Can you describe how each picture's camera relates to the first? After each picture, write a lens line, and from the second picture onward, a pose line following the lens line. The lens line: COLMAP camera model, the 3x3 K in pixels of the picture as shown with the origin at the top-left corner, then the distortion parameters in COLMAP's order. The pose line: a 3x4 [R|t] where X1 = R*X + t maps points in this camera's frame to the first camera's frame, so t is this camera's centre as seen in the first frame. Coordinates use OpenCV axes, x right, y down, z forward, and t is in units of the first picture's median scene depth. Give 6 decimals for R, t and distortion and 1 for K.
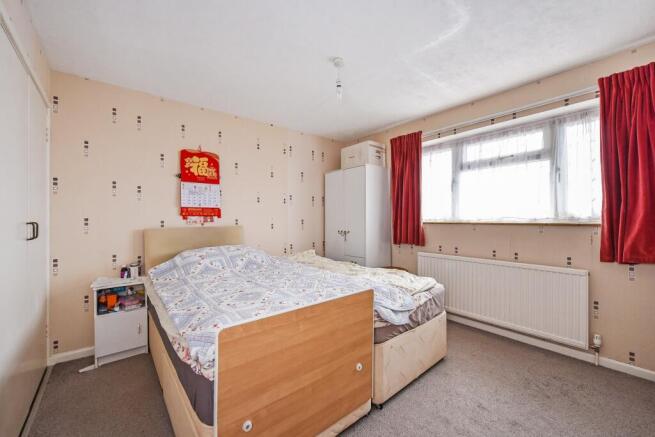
lens RADIAL K [[265.7, 0, 328.3], [0, 265.7, 220.0], [0, 0, 1]] dist [0.000043, -0.000130]
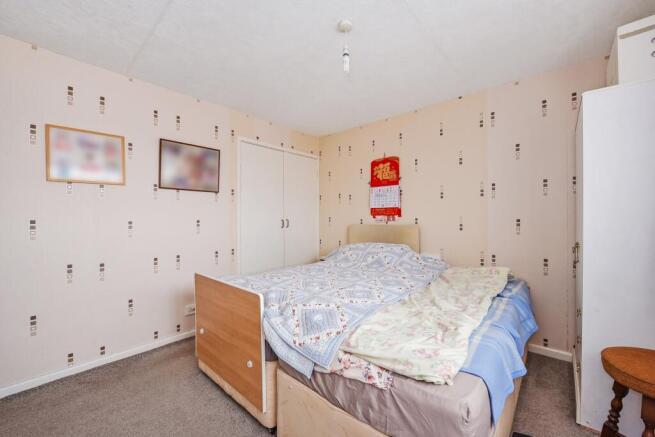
lens RADIAL K [[265.7, 0, 327.6], [0, 265.7, 216.8], [0, 0, 1]] dist [0.000043, -0.000130]
pose [[0.138922, 0.003865, -0.990296, 0.614460], [0.003752, 0.999983, 0.004429, -0.014626], [0.990296, -0.004331, 0.138905, 0.605160]]
